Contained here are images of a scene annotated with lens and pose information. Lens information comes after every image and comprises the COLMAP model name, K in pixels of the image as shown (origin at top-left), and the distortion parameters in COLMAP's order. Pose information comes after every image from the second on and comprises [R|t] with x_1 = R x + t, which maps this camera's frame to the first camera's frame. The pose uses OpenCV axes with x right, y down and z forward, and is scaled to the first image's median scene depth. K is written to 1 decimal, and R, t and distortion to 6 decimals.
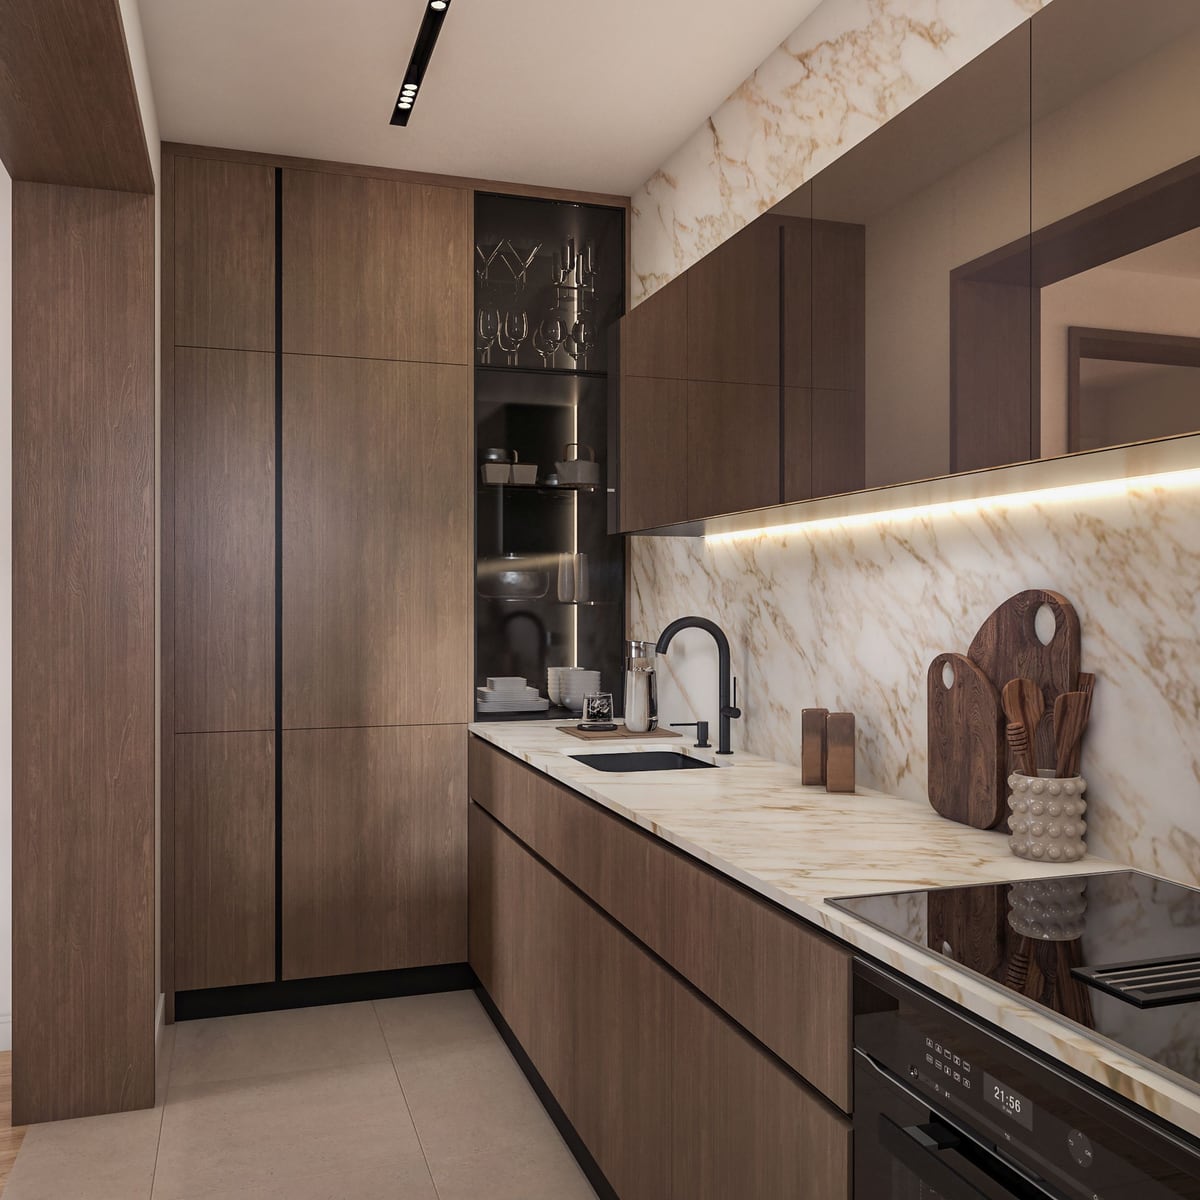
lens RADIAL K [[1110.1, 0, 600.4], [0, 1110.1, 600.1], [0, 0, 1]] dist [-0.001950, 0.000000]
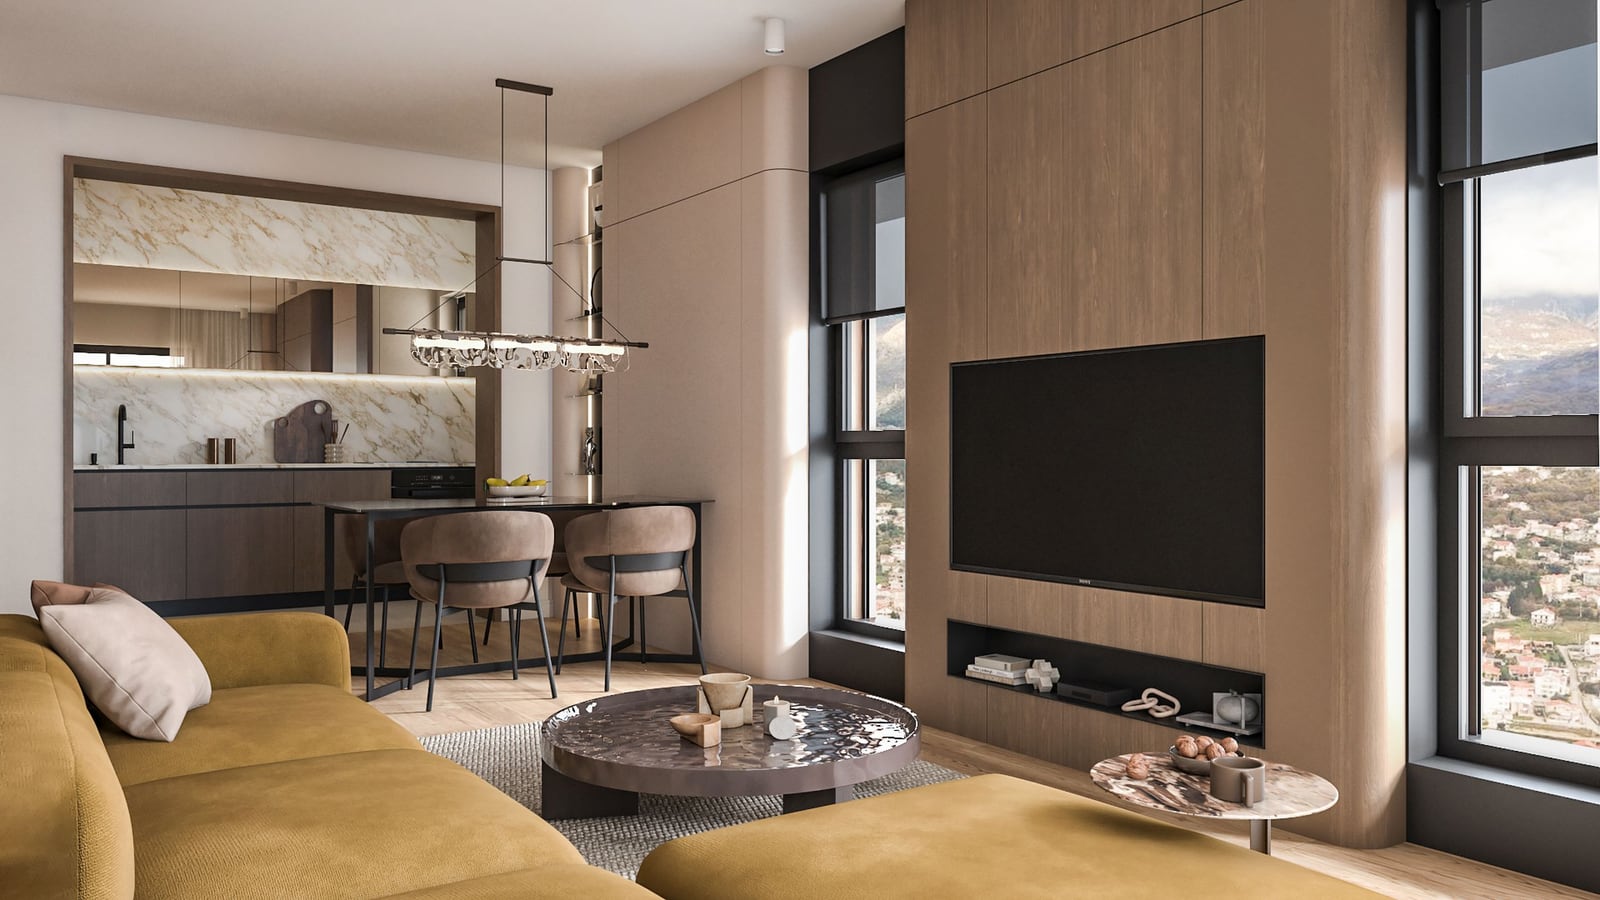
lens RADIAL K [[1203.7, 0, 800.5], [0, 1203.7, 448.5], [0, 0, 1]] dist [0.000750, 0.000280]
pose [[-0.273047, -0.000027, 0.962001, -3.580454], [-0.000077, 1.000000, 0.000007, 0.140012], [-0.962001, -0.000072, -0.273047, 0.441396]]
